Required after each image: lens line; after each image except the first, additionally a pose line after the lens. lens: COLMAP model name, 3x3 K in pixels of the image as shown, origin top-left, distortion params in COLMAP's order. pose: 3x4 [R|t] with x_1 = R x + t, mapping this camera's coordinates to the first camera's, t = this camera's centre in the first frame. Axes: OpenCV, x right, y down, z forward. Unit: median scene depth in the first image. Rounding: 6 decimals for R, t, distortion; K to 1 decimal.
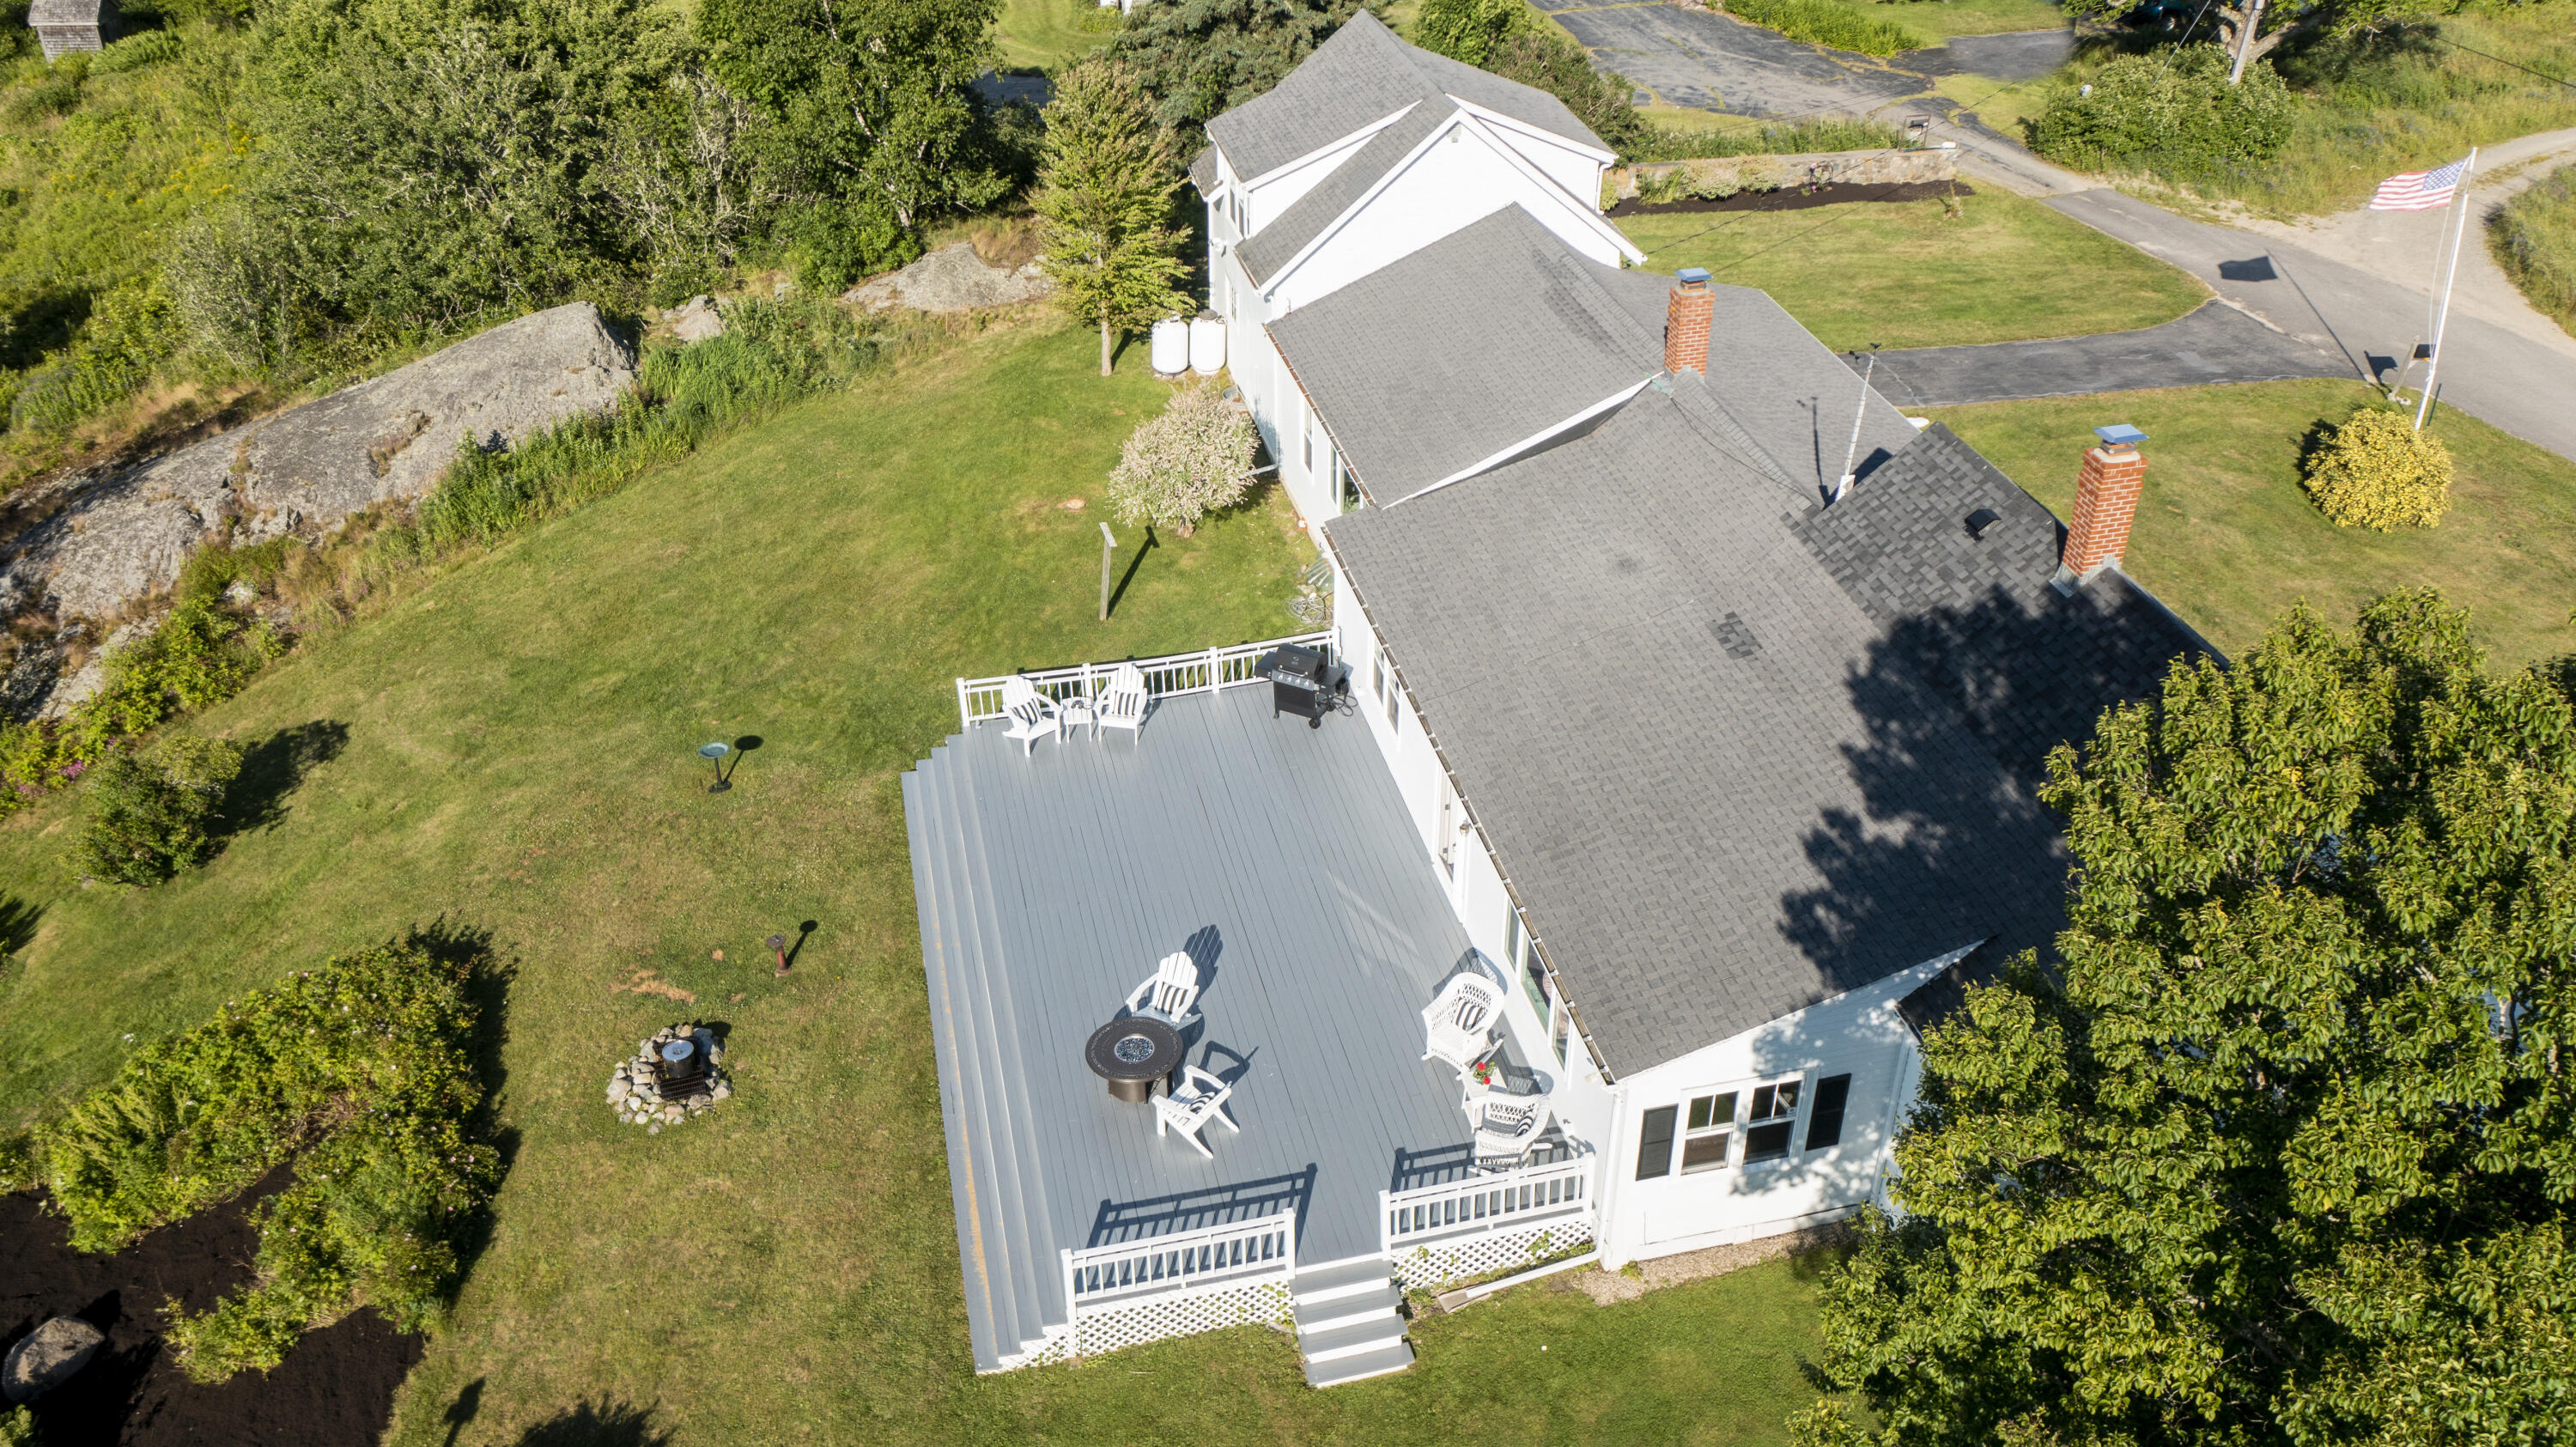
lens RADIAL K [[2083.1, 0, 1288.0], [0, 2083.1, 723.5], [0, 0, 1]] dist [0.004235, 0.005066]
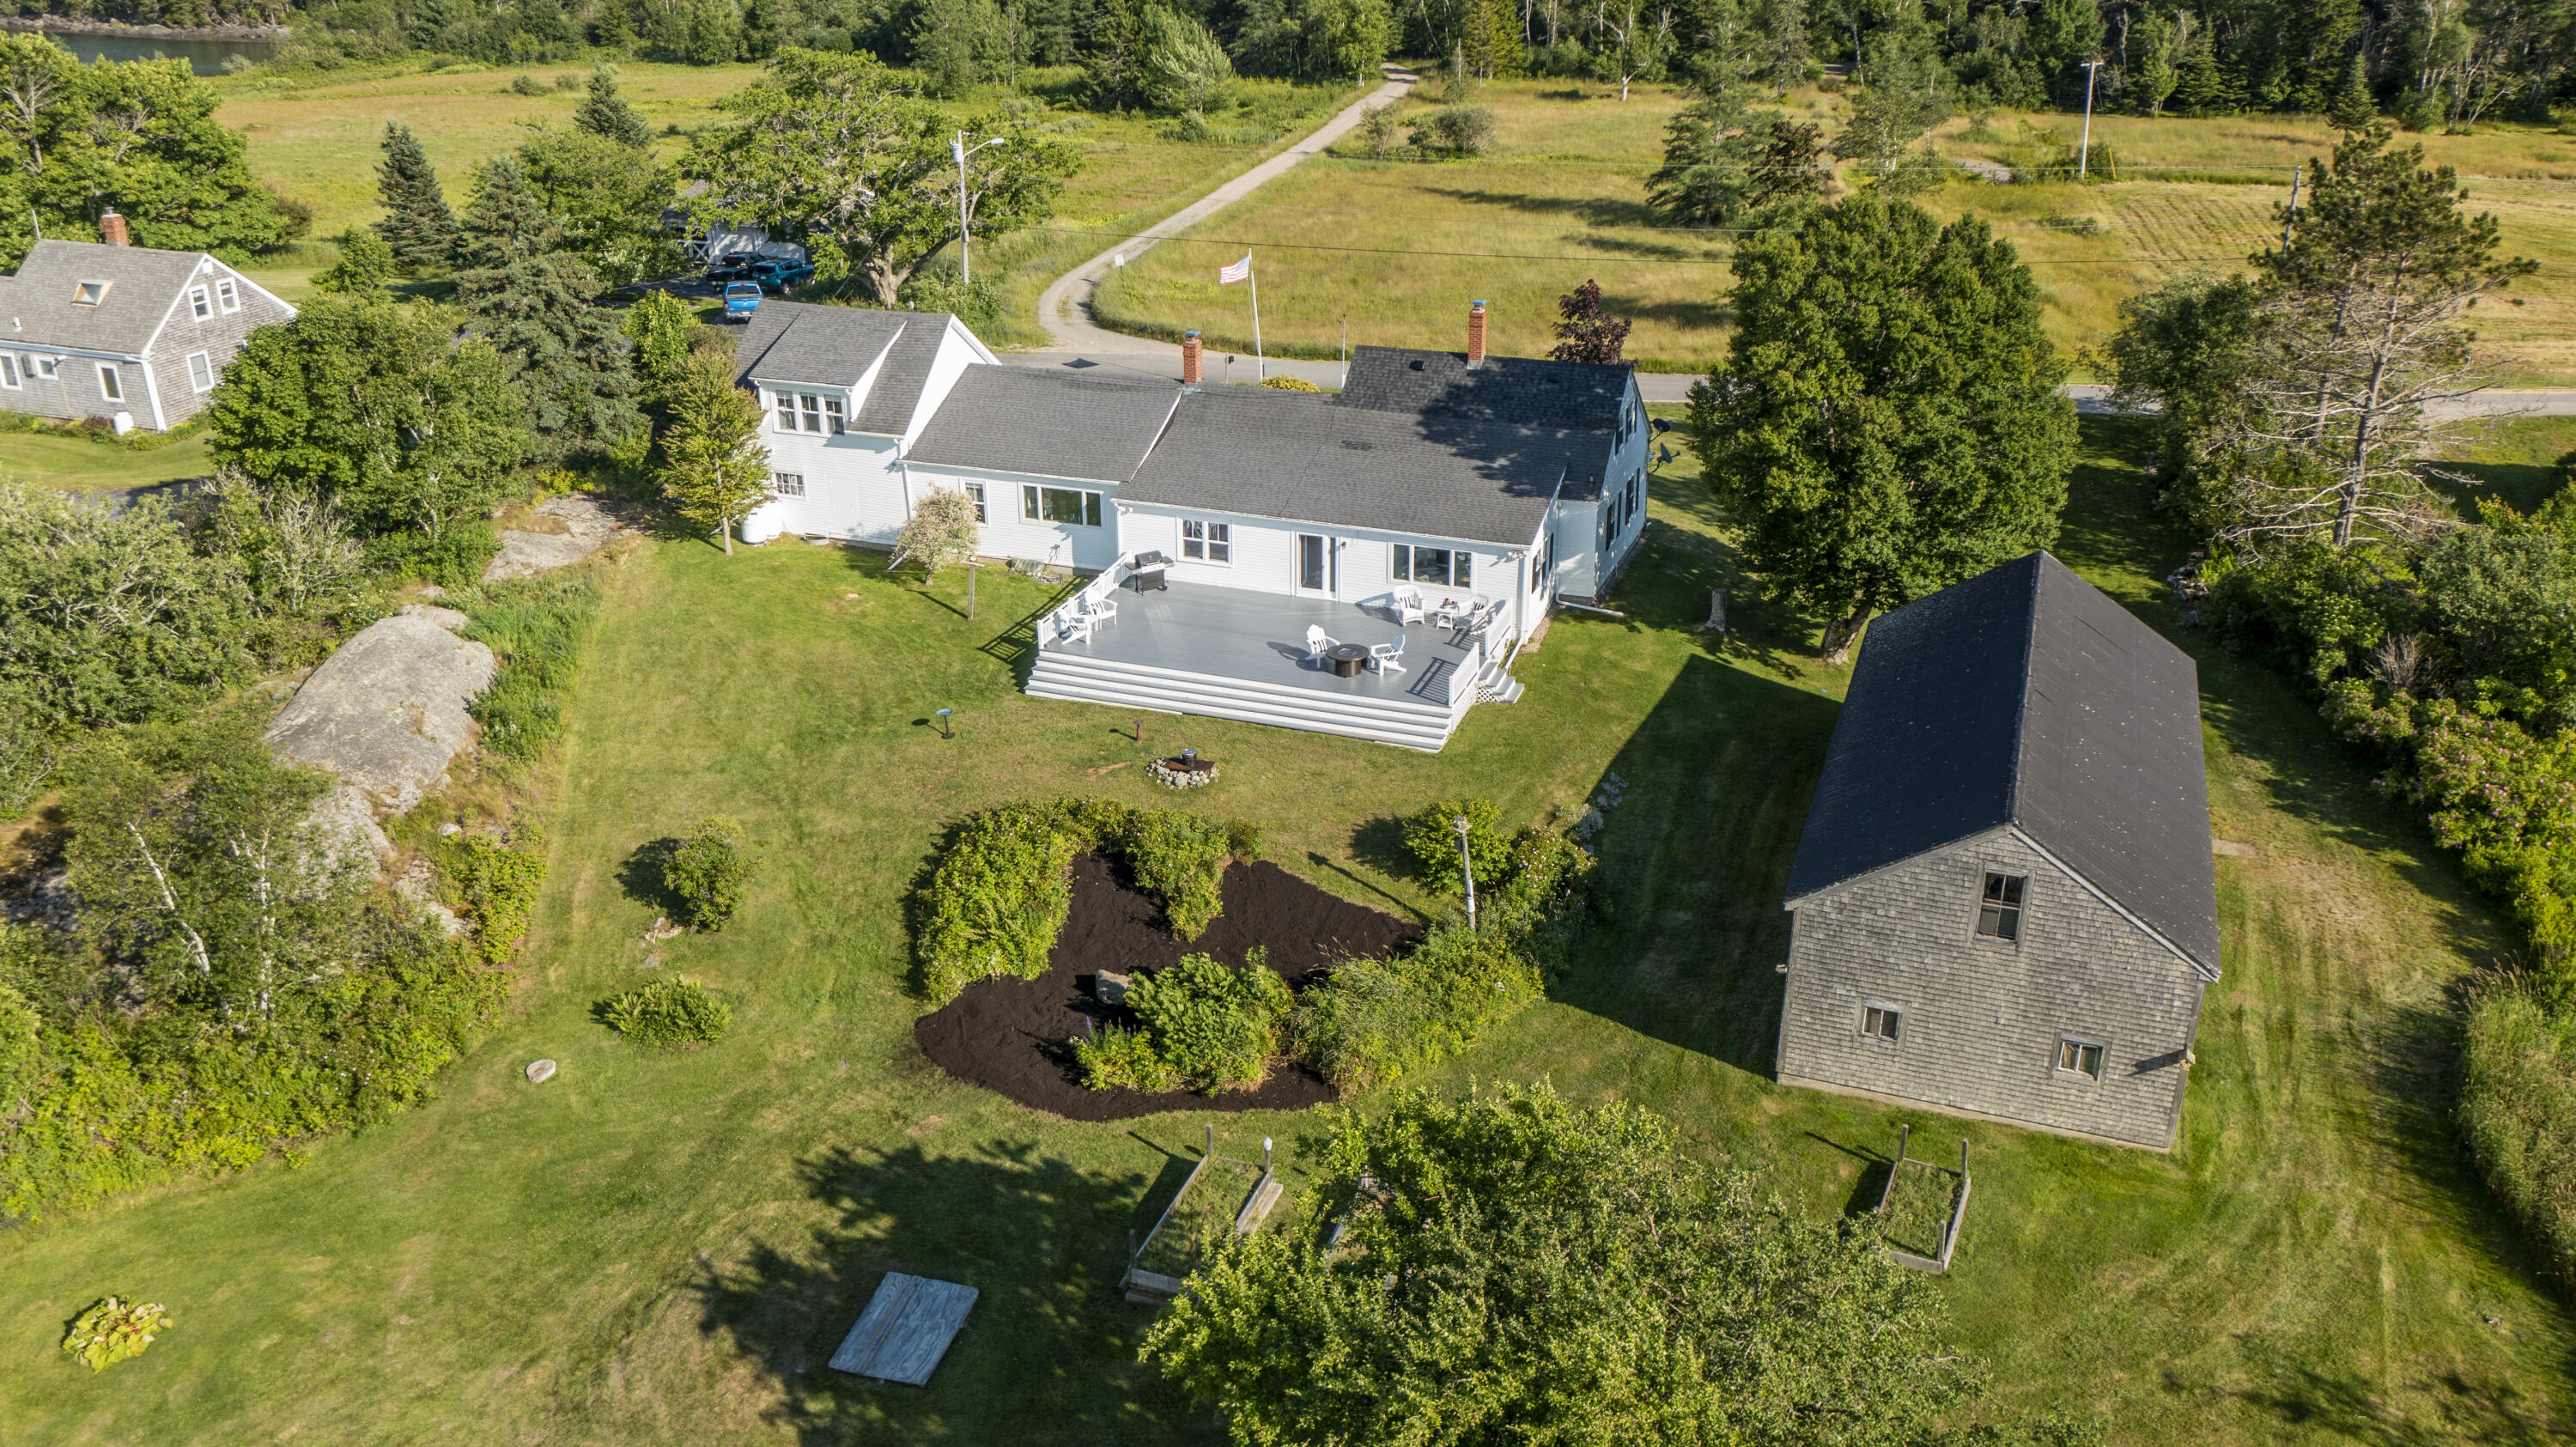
lens RADIAL K [[2083.1, 0, 1288.0], [0, 2083.1, 723.5], [0, 0, 1]] dist [0.004235, 0.005066]
pose [[0.540317, -0.340783, 0.769366, -1.364801], [0.461586, 0.884514, 0.067620, 0.031520], [-0.703559, 0.318593, 0.635219, -0.248182]]
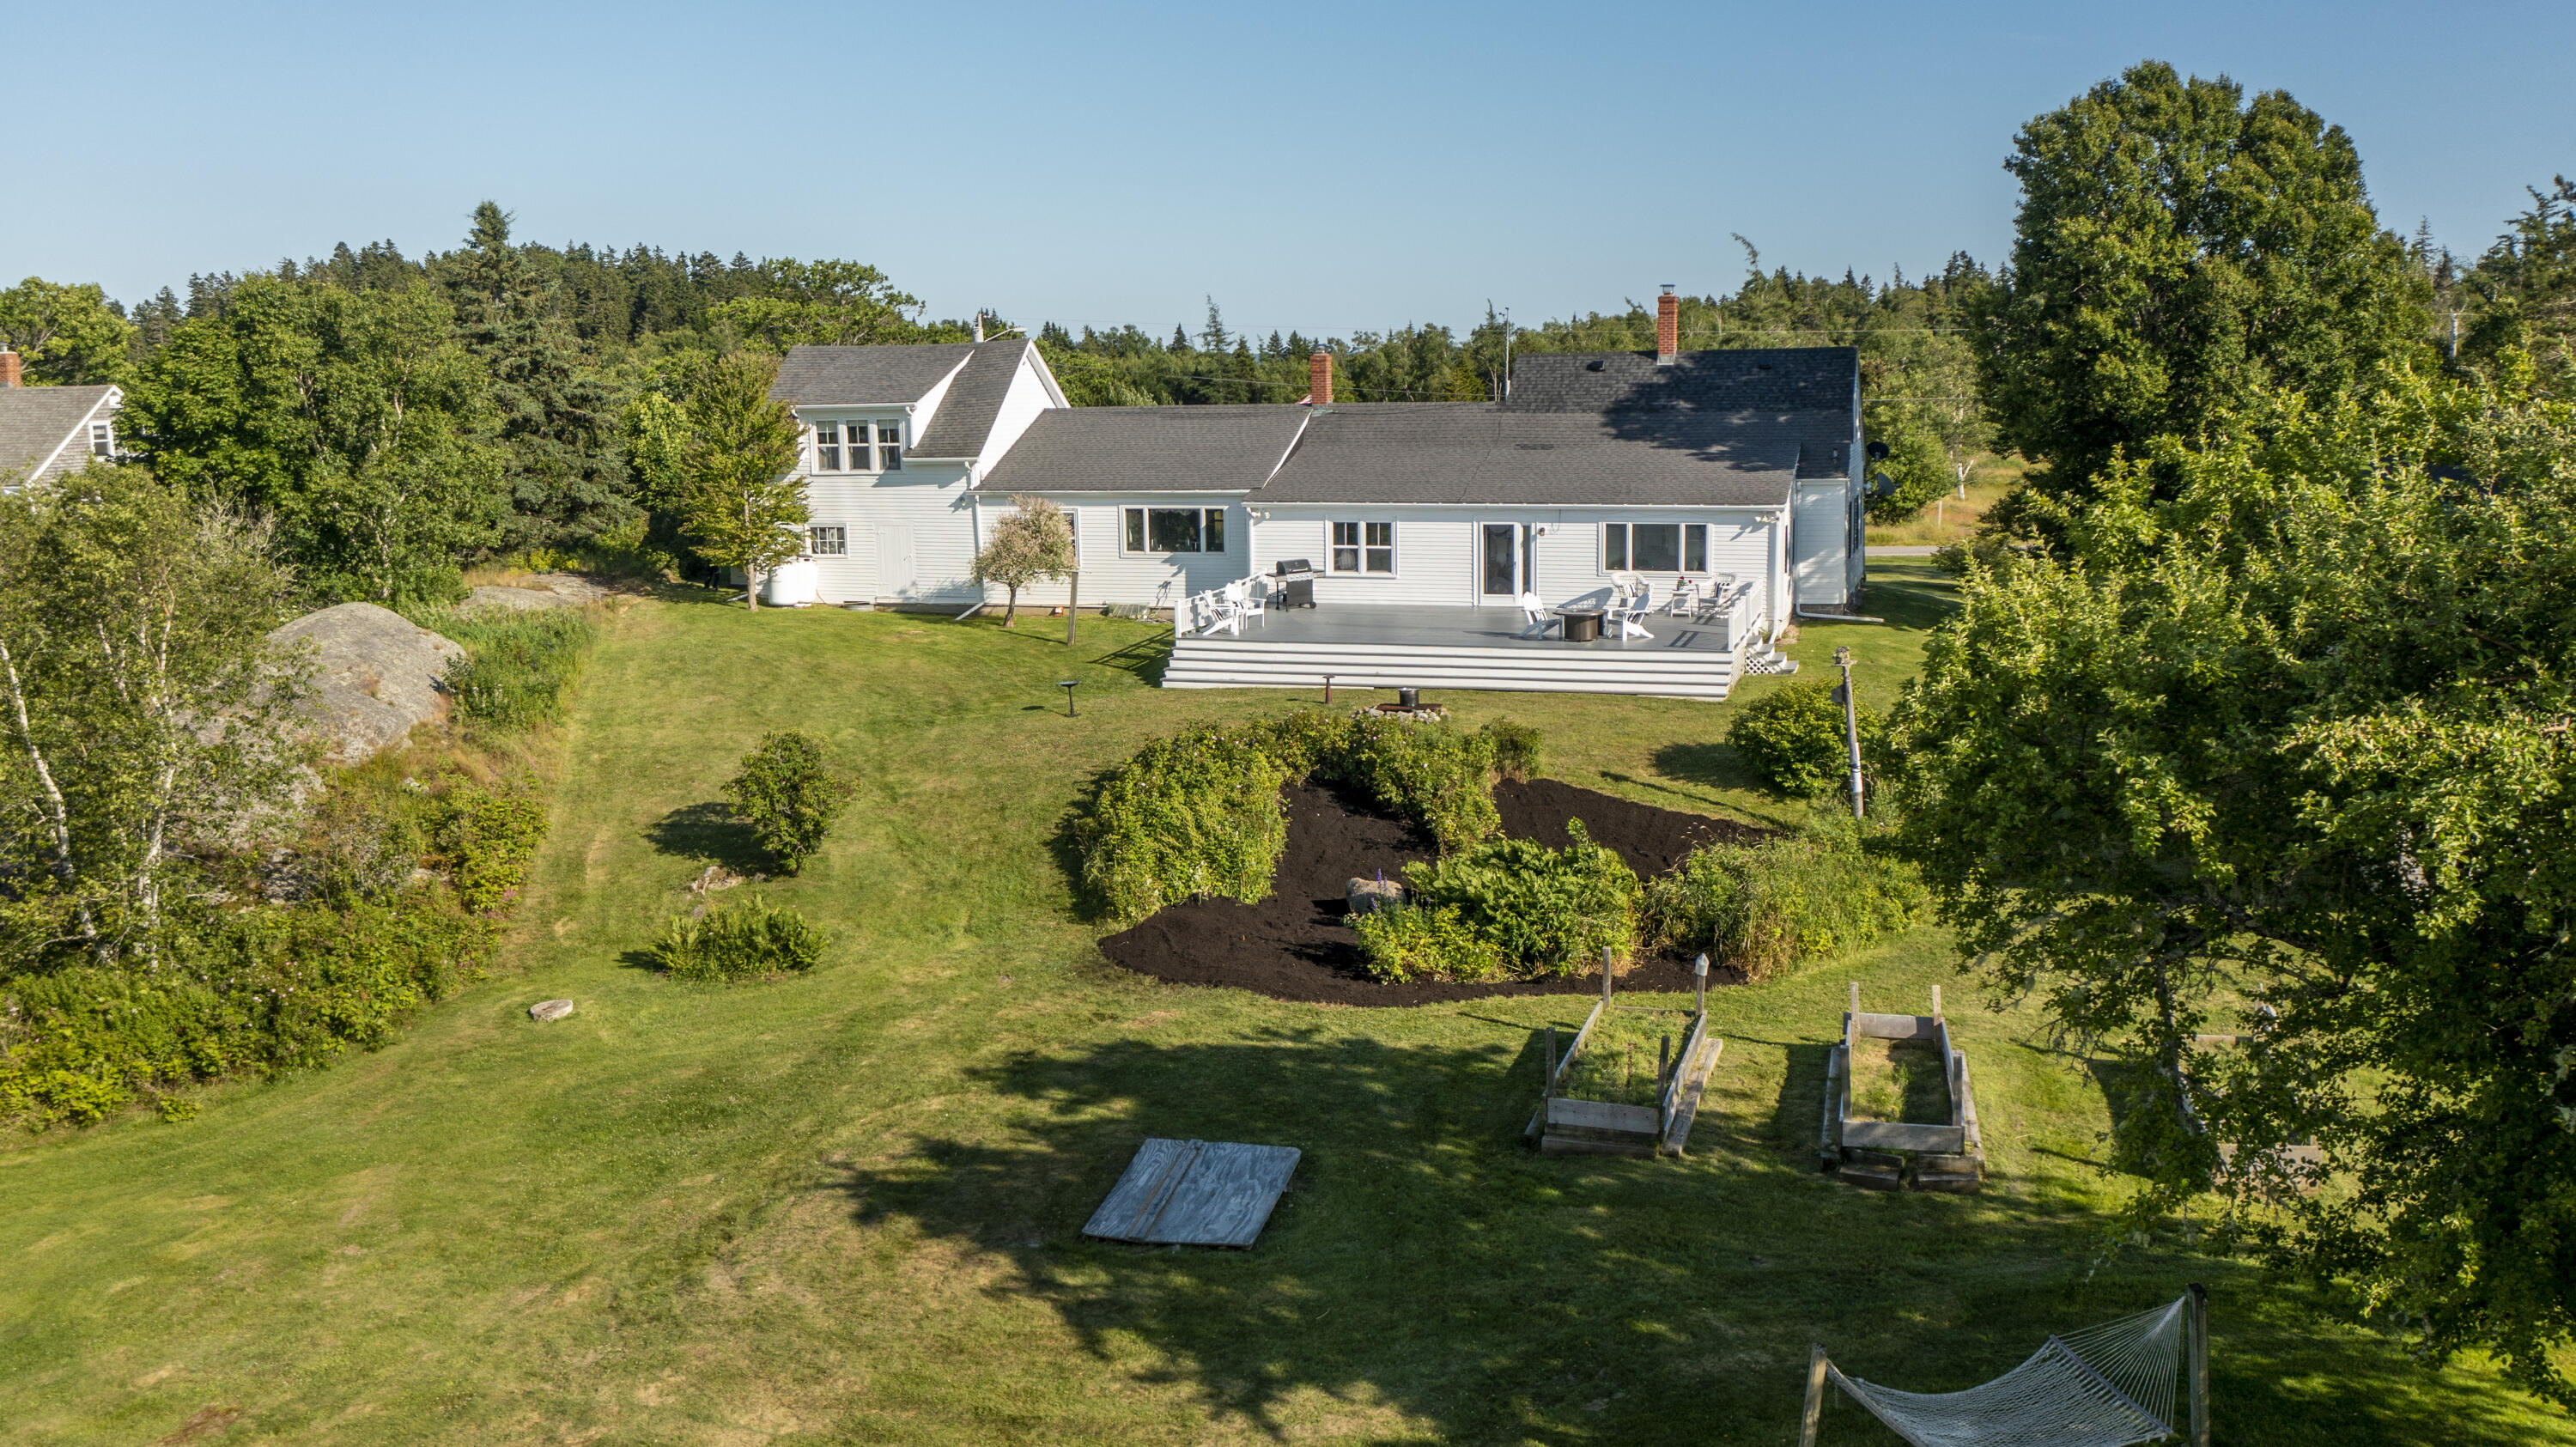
lens RADIAL K [[2163.9, 0, 1288.0], [0, 2163.9, 723.5], [0, 0, 1]] dist [-0.001363, -0.001599]
pose [[0.496520, -0.143409, 0.856097, -1.298057], [0.488910, 0.861140, -0.139305, 0.272574], [-0.717242, 0.487721, 0.497687, 0.244301]]
